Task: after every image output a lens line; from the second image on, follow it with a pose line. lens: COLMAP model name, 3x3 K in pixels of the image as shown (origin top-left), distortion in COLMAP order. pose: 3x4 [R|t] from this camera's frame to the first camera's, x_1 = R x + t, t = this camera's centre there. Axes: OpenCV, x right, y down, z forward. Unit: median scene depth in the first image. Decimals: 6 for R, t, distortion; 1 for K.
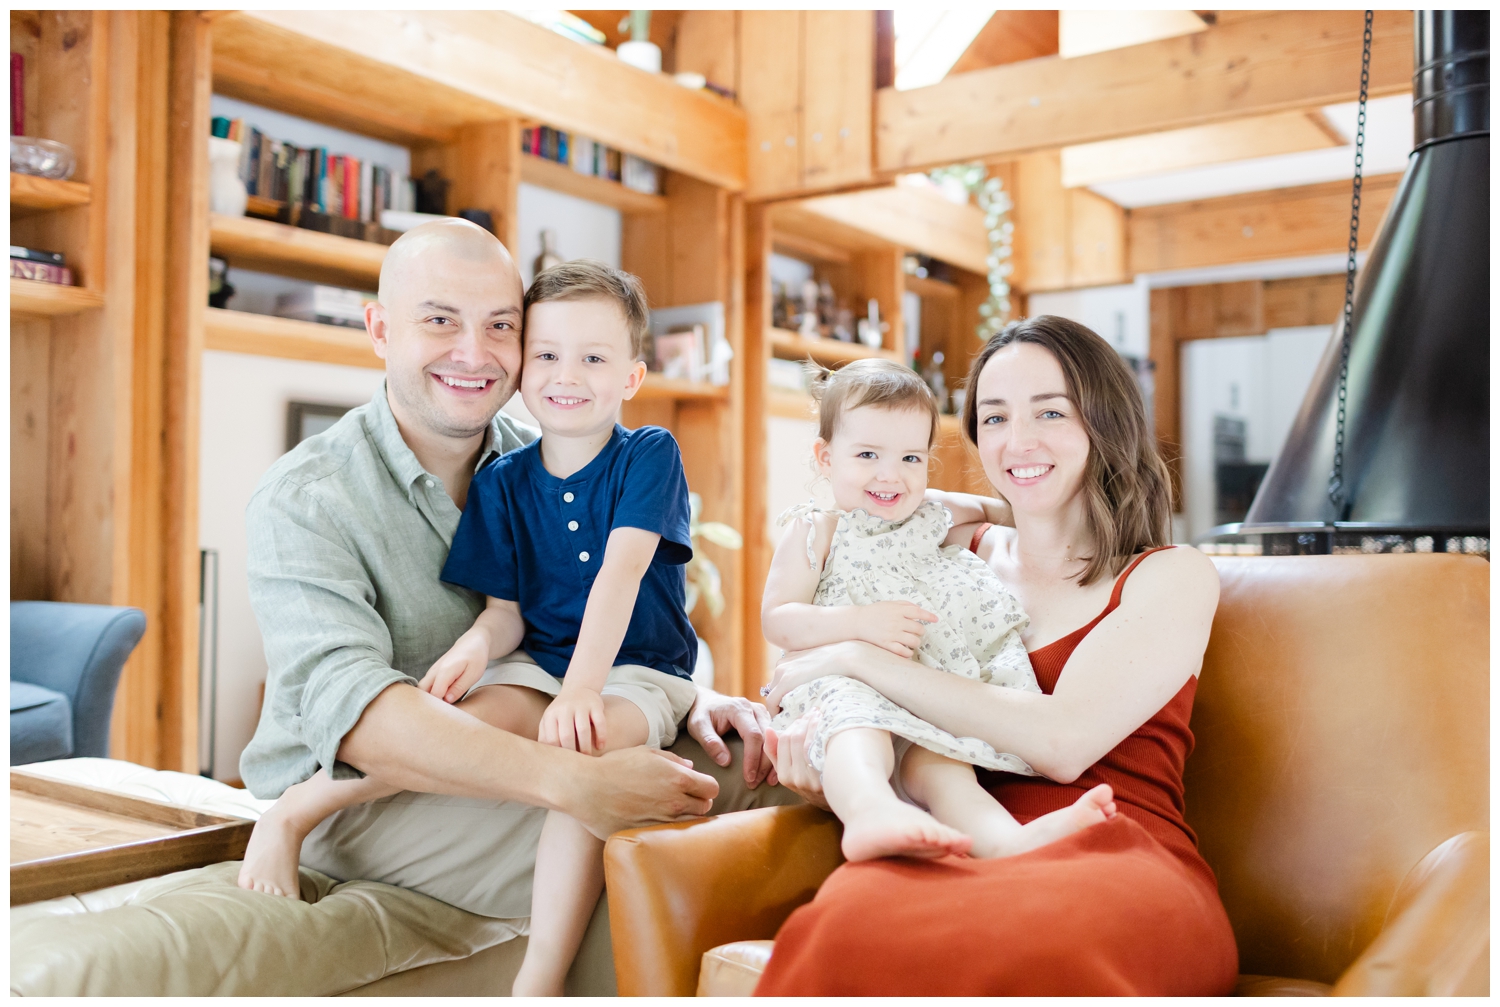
lens RADIAL K [[1481.1, 0, 750.0], [0, 1481.1, 503.5], [0, 0, 1]] dist [-0.006091, 0.005710]
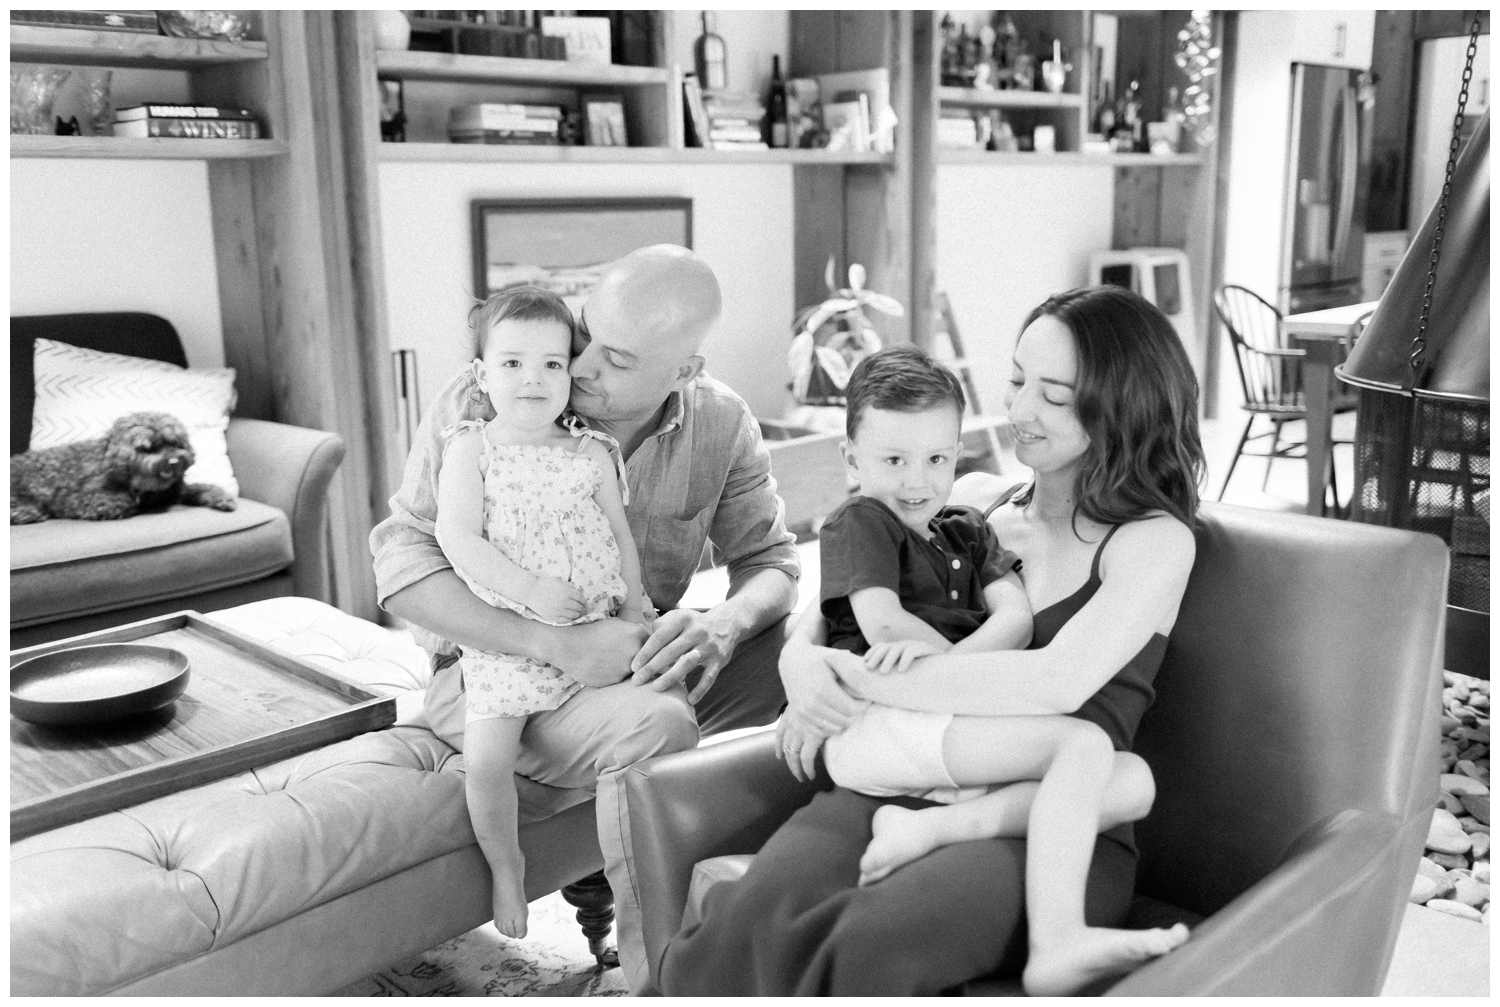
lens RADIAL K [[1481.1, 0, 750.0], [0, 1481.1, 503.5], [0, 0, 1]] dist [-0.006091, 0.005710]
pose [[0.982359, 0.022288, -0.185670, 0.114048], [0.026281, 0.966565, 0.255072, -0.150428], [0.185147, -0.255452, 0.948928, -0.058763]]
